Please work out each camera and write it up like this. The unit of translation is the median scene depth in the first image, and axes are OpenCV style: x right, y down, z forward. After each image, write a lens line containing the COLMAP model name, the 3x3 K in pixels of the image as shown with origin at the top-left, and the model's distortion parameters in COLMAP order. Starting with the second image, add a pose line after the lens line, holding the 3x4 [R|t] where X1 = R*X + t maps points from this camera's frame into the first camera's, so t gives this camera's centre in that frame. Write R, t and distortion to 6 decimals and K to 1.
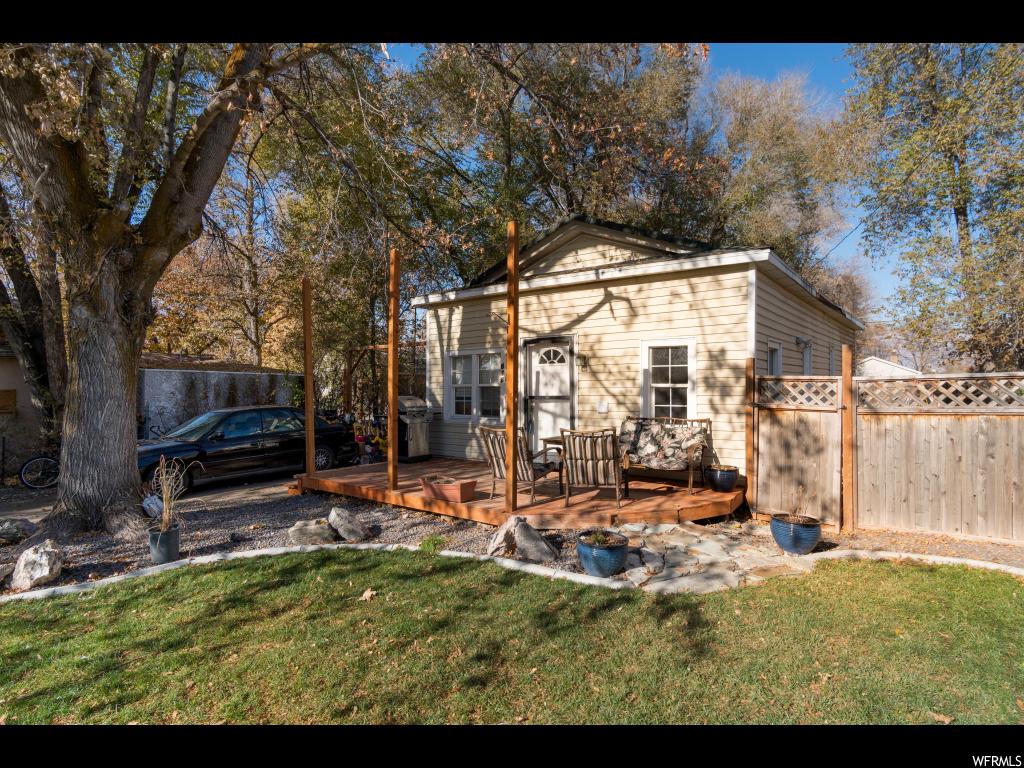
lens RADIAL K [[545.0, 0, 508.6], [0, 545.0, 385.3], [0, 0, 1]] dist [0.007461, -0.002102]
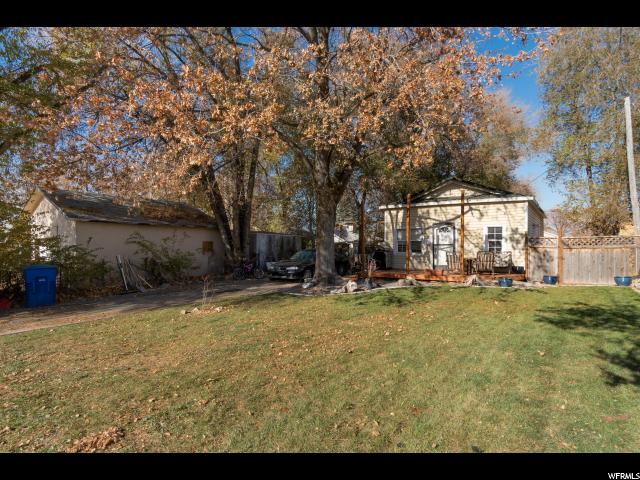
lens RADIAL K [[340.6, 0, 322.1], [0, 340.6, 240.8], [0, 0, 1]] dist [0.007461, -0.002102]
pose [[0.999119, 0.006411, 0.041479, -0.673051], [-0.005882, 0.999900, -0.012850, 0.030795], [-0.041557, 0.012594, 0.999057, -0.744377]]
